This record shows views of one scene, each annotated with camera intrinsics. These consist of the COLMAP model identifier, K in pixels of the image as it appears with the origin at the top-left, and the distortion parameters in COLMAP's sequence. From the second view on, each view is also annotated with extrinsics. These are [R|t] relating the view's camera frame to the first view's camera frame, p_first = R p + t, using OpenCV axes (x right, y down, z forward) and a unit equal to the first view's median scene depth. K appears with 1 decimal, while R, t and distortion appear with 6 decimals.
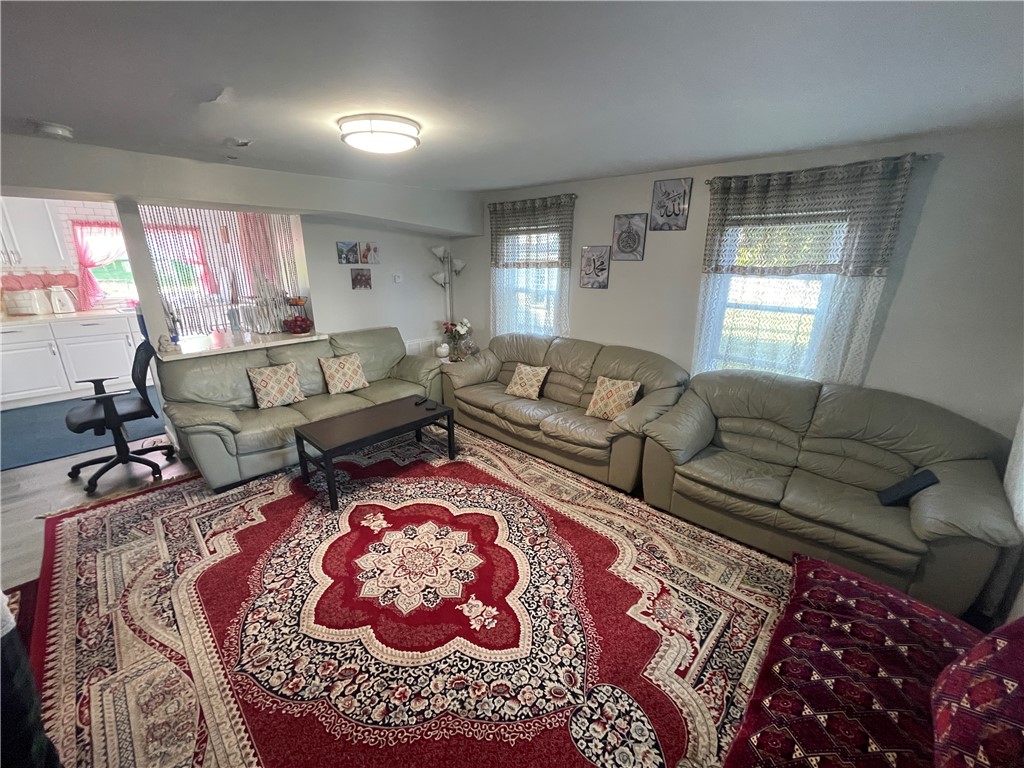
lens RADIAL K [[417.5, 0, 509.9], [0, 417.5, 384.9], [0, 0, 1]] dist [-0.000534, -0.000836]
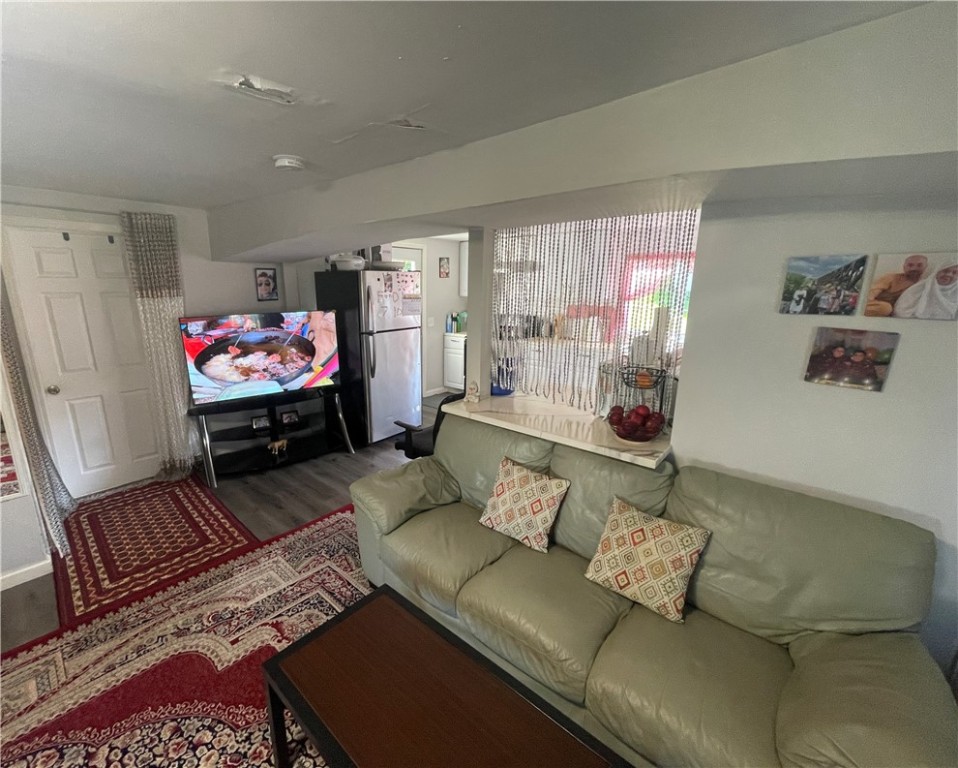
lens RADIAL K [[420.3, 0, 443.3], [0, 420.3, 391.1], [0, 0, 1]] dist [-0.000228, 0.000050]
pose [[0.017663, 0.239835, -0.970653, -0.016123], [-0.308390, 0.924779, 0.222888, -0.249631], [0.951096, 0.295403, 0.090297, 0.804759]]
